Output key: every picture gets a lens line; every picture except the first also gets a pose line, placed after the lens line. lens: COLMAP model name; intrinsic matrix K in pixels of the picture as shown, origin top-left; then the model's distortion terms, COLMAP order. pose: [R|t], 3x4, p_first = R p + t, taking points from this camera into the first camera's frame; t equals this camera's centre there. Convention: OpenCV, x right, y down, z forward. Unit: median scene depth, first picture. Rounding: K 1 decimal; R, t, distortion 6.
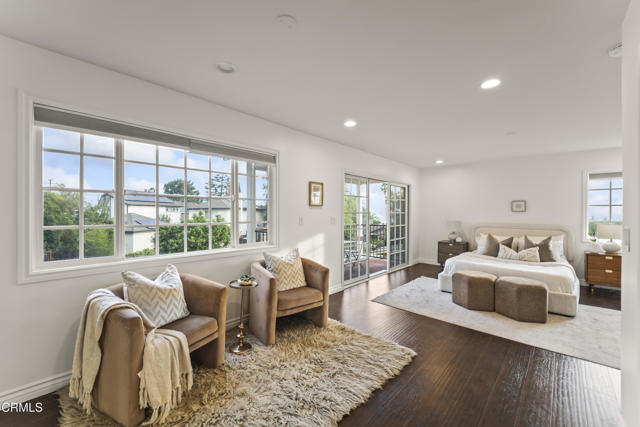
lens RADIAL K [[256.7, 0, 319.4], [0, 256.7, 214.5], [0, 0, 1]] dist [0.009891, -0.003383]
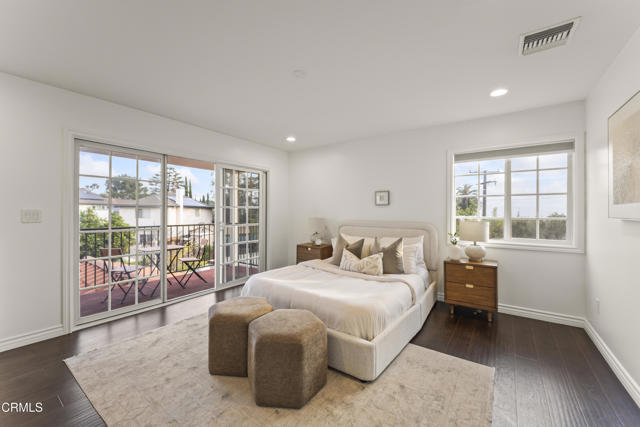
lens RADIAL K [[256.7, 0, 314.5], [0, 256.7, 210.1], [0, 0, 1]] dist [0.009891, -0.003383]
pose [[0.991652, 0.003050, 0.128906, 0.555942], [-0.001359, 0.999912, -0.013203, 0.016589], [-0.128935, 0.012918, 0.991569, 0.315090]]
